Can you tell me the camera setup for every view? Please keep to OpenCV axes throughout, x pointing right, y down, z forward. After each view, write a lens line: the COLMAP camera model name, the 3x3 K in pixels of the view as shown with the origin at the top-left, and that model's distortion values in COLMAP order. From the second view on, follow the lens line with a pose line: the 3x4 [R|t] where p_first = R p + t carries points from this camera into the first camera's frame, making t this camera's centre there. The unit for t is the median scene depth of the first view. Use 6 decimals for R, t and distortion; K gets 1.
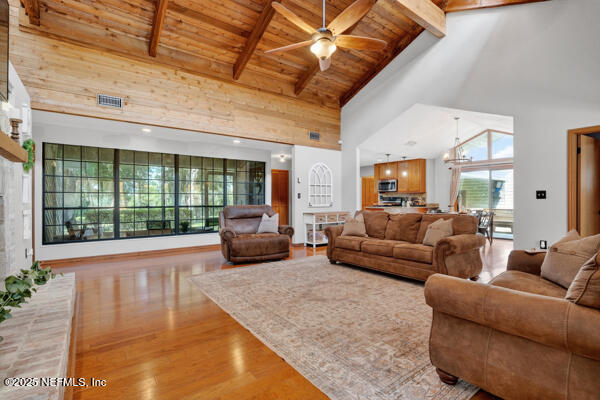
lens RADIAL K [[282.6, 0, 301.7], [0, 282.6, 199.4], [0, 0, 1]] dist [-0.000371, -0.000078]
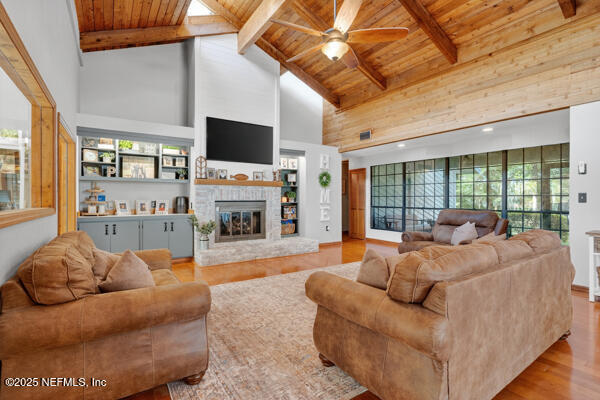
lens RADIAL K [[282.6, 0, 301.7], [0, 282.6, 199.4], [0, 0, 1]] dist [-0.000371, -0.000078]
pose [[-0.040572, 0.001899, -0.999175, 0.741909], [-0.004392, 0.999988, 0.002079, -0.011386], [0.999167, 0.004472, -0.040563, 0.656729]]
